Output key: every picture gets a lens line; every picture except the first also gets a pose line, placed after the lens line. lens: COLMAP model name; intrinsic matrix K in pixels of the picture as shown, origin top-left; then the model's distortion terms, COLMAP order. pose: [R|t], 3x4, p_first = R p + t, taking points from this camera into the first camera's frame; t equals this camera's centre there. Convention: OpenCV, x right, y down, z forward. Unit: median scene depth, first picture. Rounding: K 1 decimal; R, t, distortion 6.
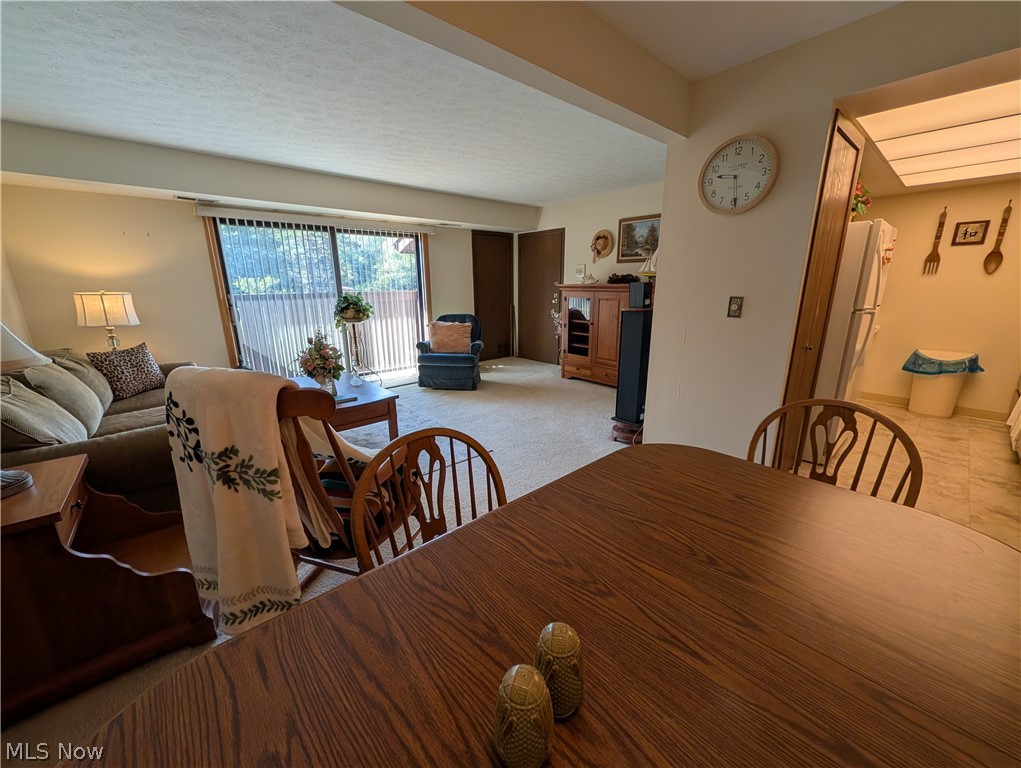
lens RADIAL K [[392.1, 0, 508.4], [0, 392.1, 384.4], [0, 0, 1]] dist [0.001531, 0.000120]
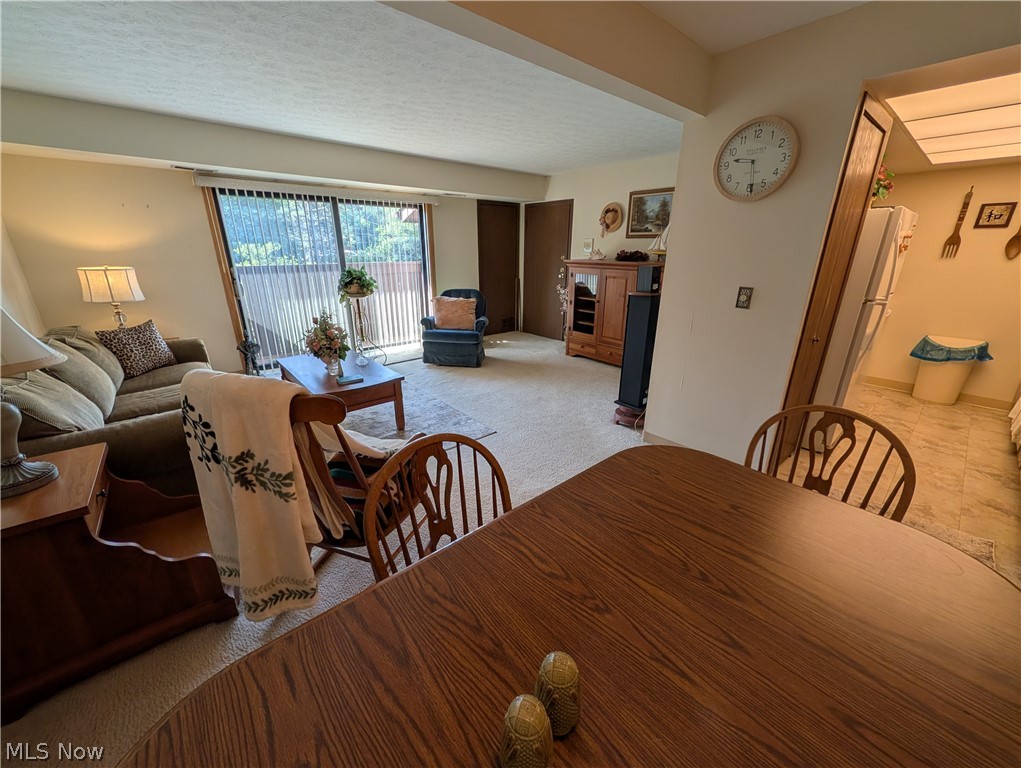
lens RADIAL K [[392.1, 0, 508.1], [0, 392.1, 384.2], [0, 0, 1]] dist [0.001531, 0.000120]
pose [[0.999837, 0.016054, -0.008230, -0.003583], [-0.015333, 0.996577, 0.081240, -0.044004], [0.009506, -0.081101, 0.996661, -0.006107]]
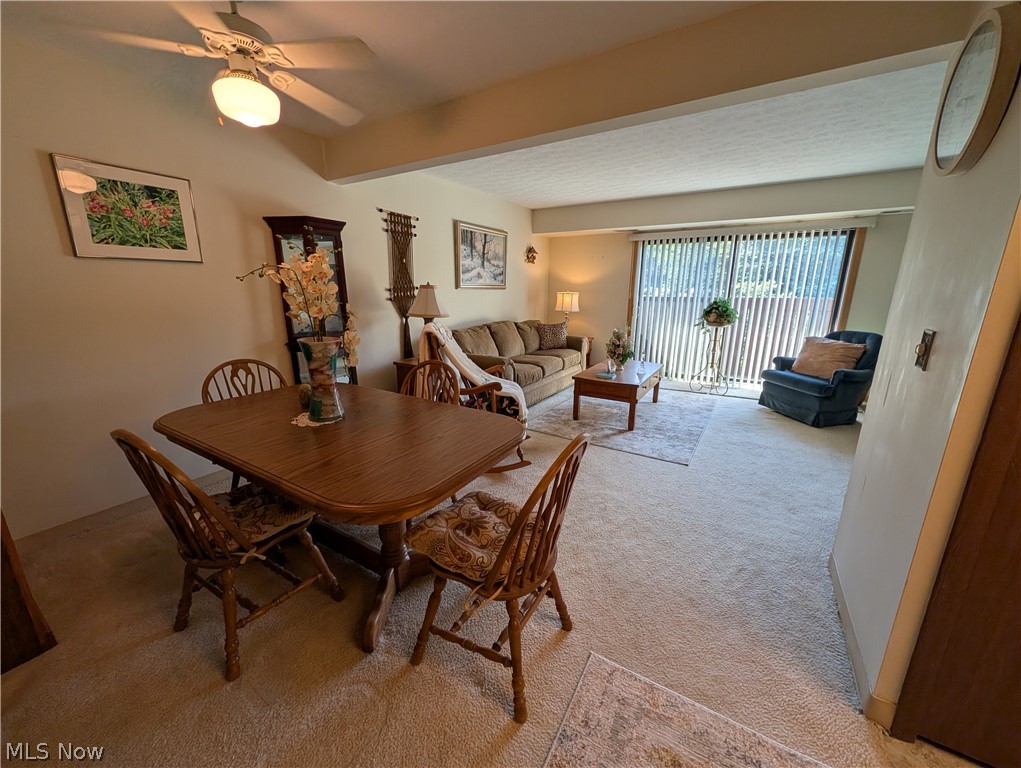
lens RADIAL K [[392.1, 0, 507.7], [0, 392.1, 385.1], [0, 0, 1]] dist [0.001531, 0.000120]
pose [[0.291177, 0.243298, -0.925215, 0.788644], [-0.246182, 0.953607, 0.173287, -0.089798], [0.924451, 0.177314, 0.337564, 0.269649]]
